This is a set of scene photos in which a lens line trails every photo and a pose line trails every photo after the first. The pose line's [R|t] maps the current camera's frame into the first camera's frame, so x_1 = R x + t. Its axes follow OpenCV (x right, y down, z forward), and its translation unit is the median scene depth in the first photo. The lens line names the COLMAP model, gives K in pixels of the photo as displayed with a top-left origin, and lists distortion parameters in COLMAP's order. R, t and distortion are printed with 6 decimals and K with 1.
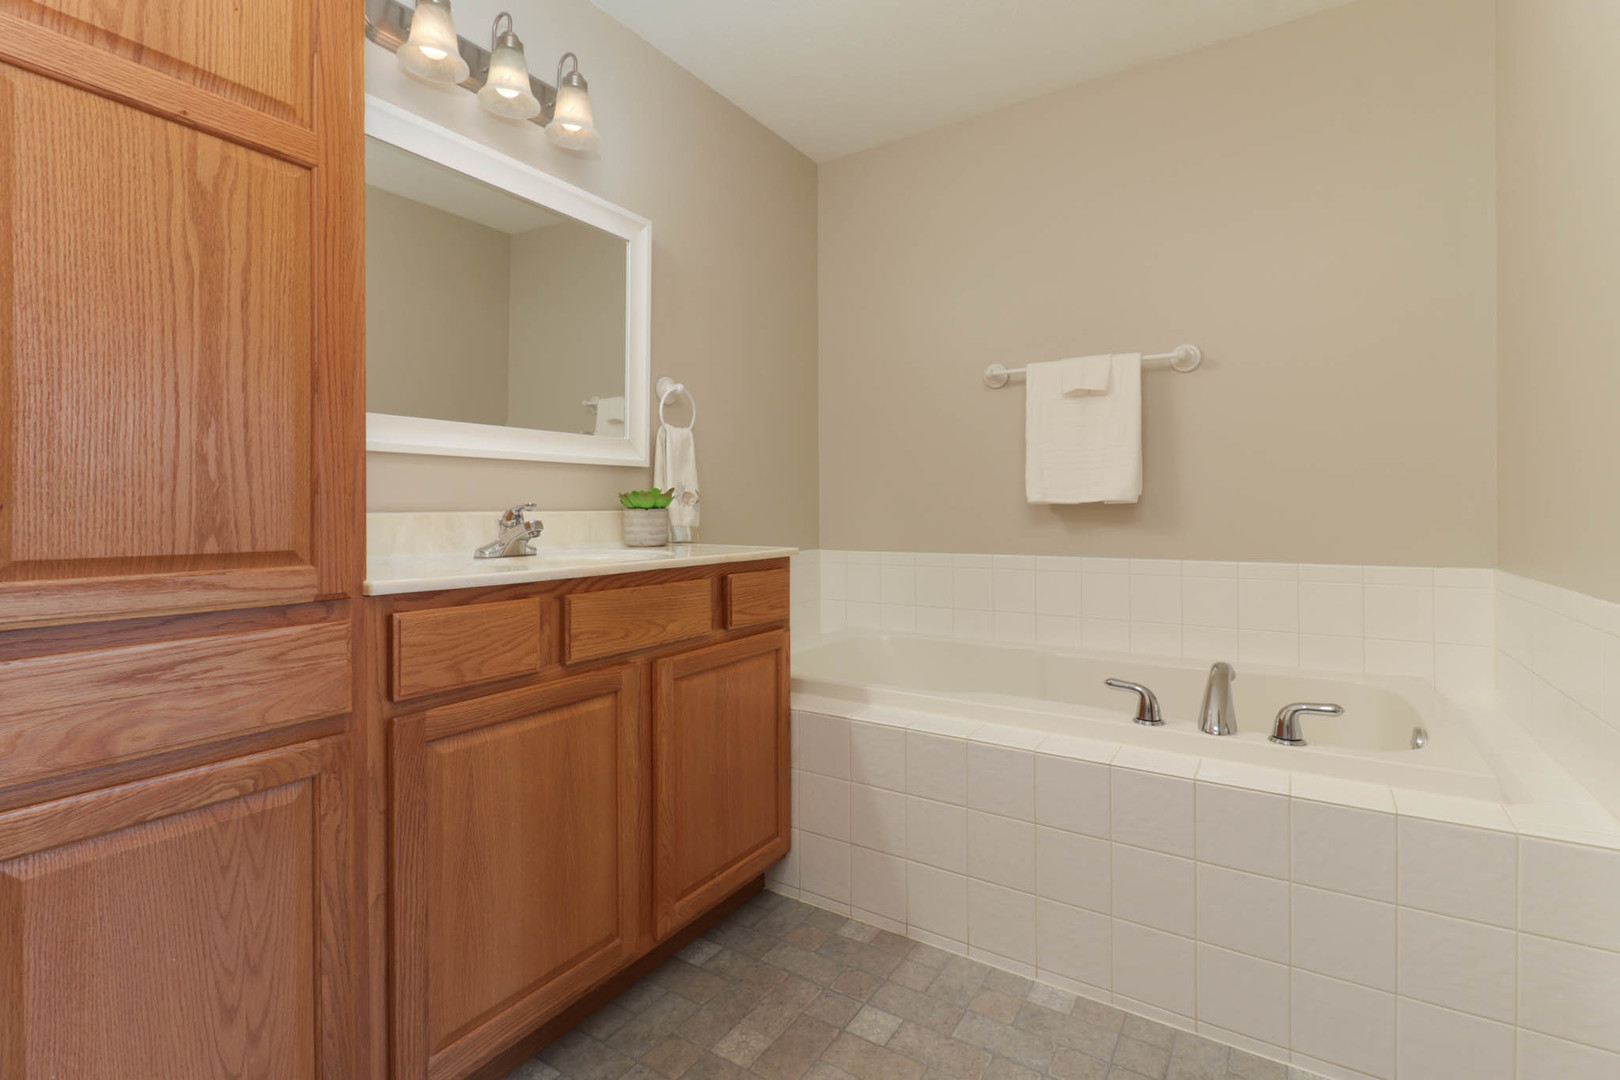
lens RADIAL K [[757.0, 0, 815.3], [0, 757.0, 514.4], [0, 0, 1]] dist [0.016193, -0.006634]
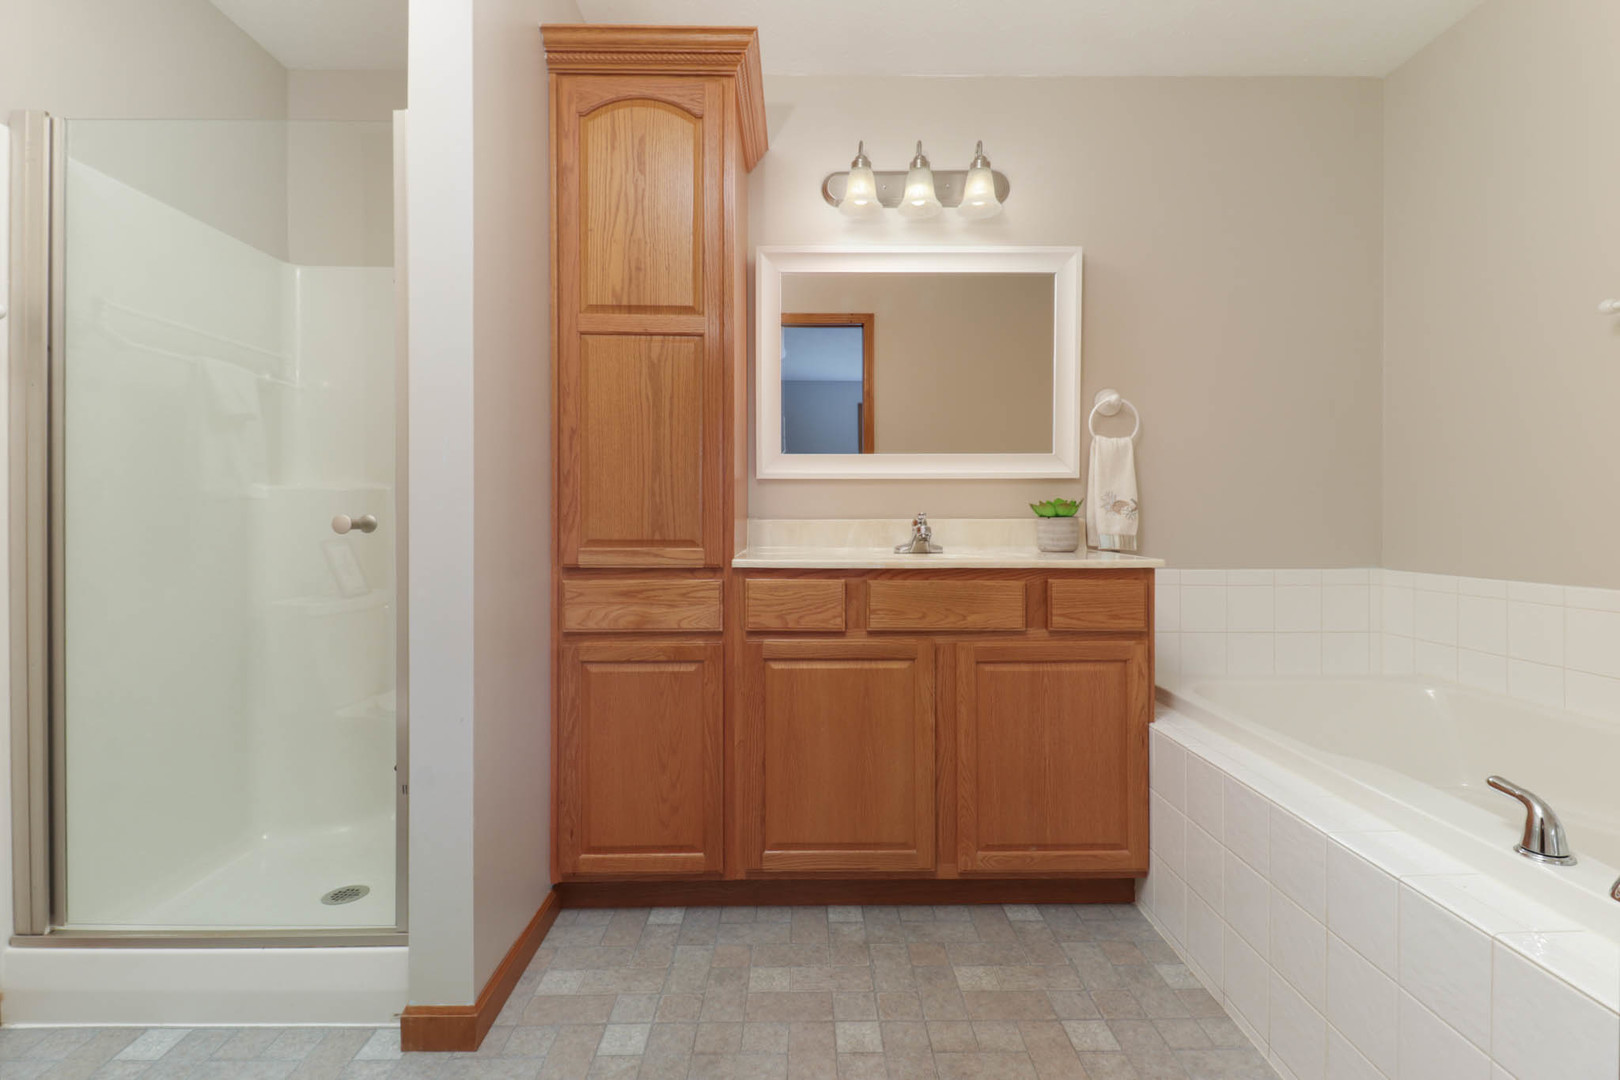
lens RADIAL K [[757.0, 0, 805.6], [0, 757.0, 525.8], [0, 0, 1]] dist [0.016193, -0.006634]
pose [[0.538226, 0.015521, -0.842657, 0.765037], [-0.006759, 0.999878, 0.014100, -0.011636], [0.842773, -0.001894, 0.538265, 0.158042]]
